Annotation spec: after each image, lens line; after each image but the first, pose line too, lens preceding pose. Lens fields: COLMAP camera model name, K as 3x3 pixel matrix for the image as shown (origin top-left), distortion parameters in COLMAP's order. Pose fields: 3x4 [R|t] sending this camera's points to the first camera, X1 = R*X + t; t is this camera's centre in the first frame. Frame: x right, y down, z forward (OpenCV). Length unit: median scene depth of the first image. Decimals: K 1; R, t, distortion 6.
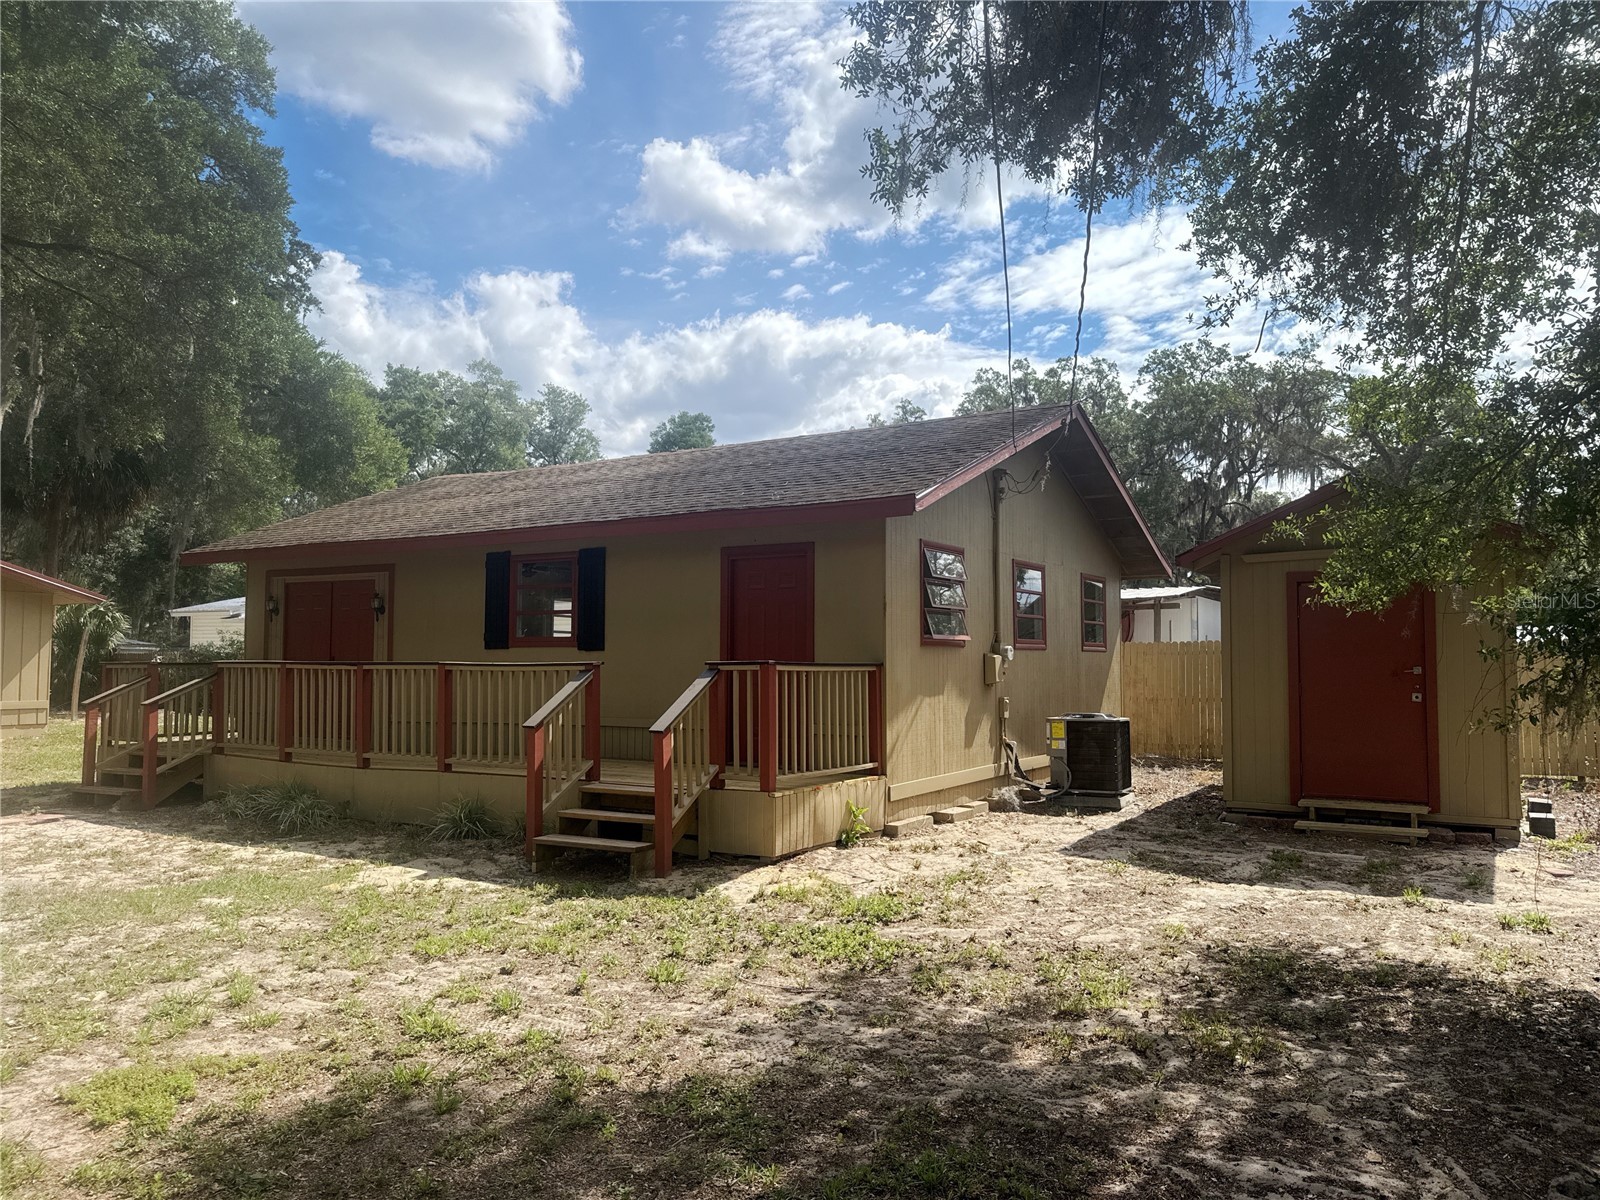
lens RADIAL K [[1116.4, 0, 803.4], [0, 1116.4, 602.4], [0, 0, 1]] dist [-0.003291, -0.004751]
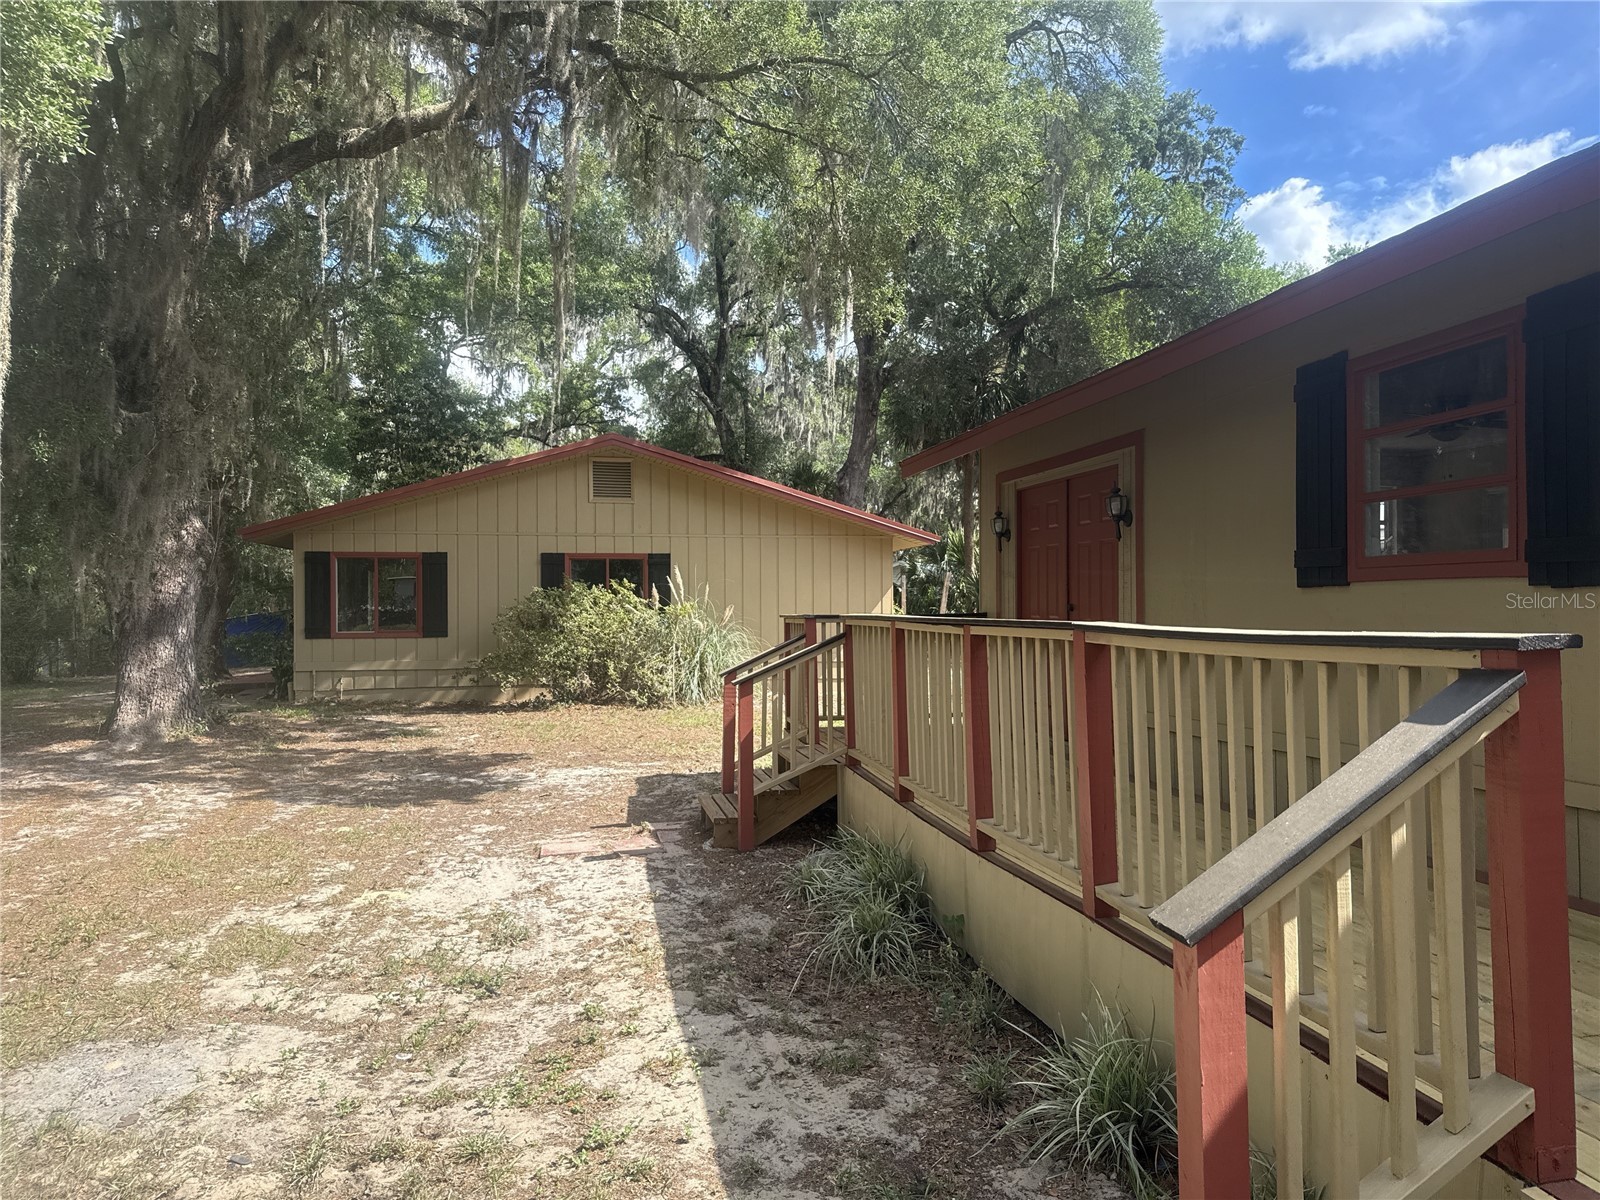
lens RADIAL K [[1116.4, 0, 804.2], [0, 1116.4, 593.1], [0, 0, 1]] dist [-0.003291, -0.004751]
pose [[0.676112, -0.013199, -0.736681, -0.093285], [0.044806, 0.998726, 0.023228, 0.025716], [0.735435, -0.048713, 0.675842, 0.569323]]
